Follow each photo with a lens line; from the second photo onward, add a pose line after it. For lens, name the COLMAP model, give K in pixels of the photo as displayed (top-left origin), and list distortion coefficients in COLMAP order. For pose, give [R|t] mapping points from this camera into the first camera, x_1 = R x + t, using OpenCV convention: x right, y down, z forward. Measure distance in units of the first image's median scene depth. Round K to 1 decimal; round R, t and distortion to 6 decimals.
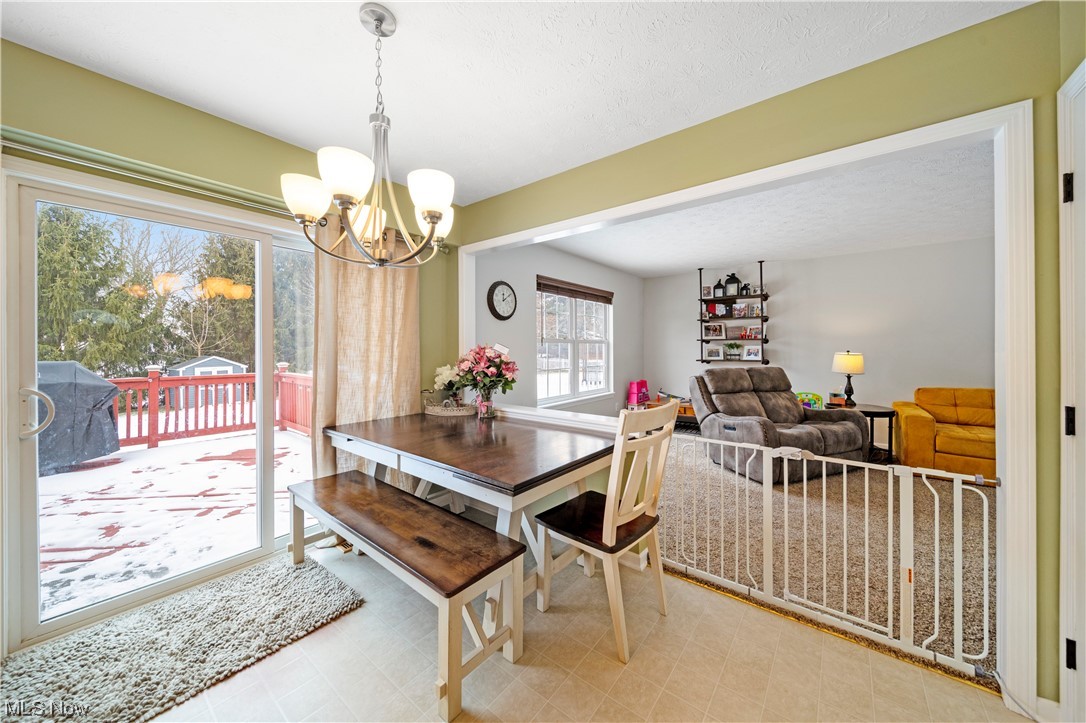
lens RADIAL K [[378.3, 0, 537.2], [0, 378.3, 351.8], [0, 0, 1]] dist [-0.002145, -0.000729]
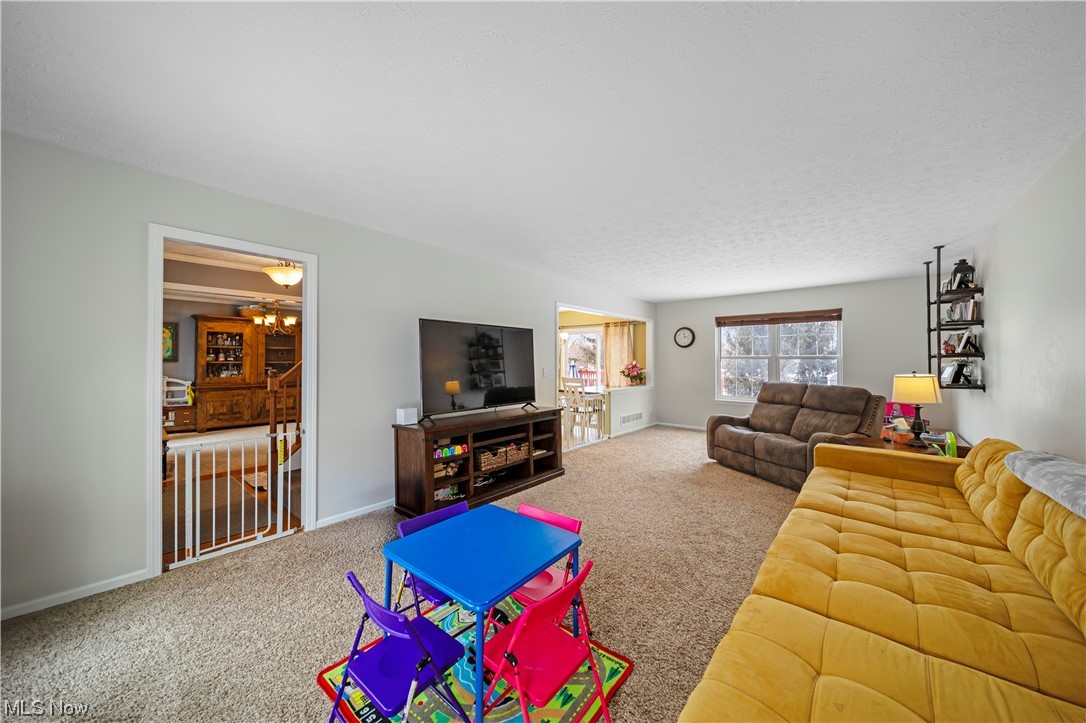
lens RADIAL K [[378.3, 0, 542.6], [0, 378.3, 358.6], [0, 0, 1]] dist [-0.002145, -0.000729]
pose [[-0.019955, -0.002690, -0.999797, 1.251219], [-0.008314, 0.999962, -0.002524, -0.016656], [0.999766, 0.008262, -0.019977, 0.243703]]
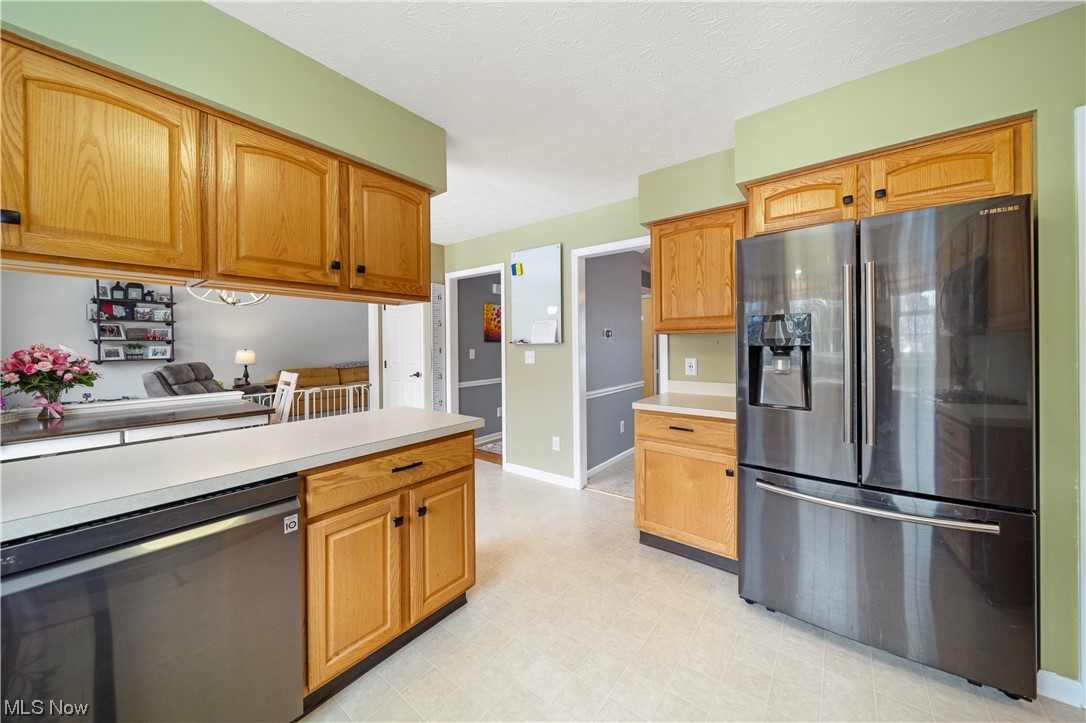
lens RADIAL K [[378.3, 0, 539.7], [0, 378.3, 346.5], [0, 0, 1]] dist [-0.002145, -0.000729]
pose [[-0.013317, -0.002194, 0.999909, -0.575286], [0.018459, 0.999827, 0.002440, 0.003462], [-0.999741, 0.018490, -0.013274, -0.131947]]
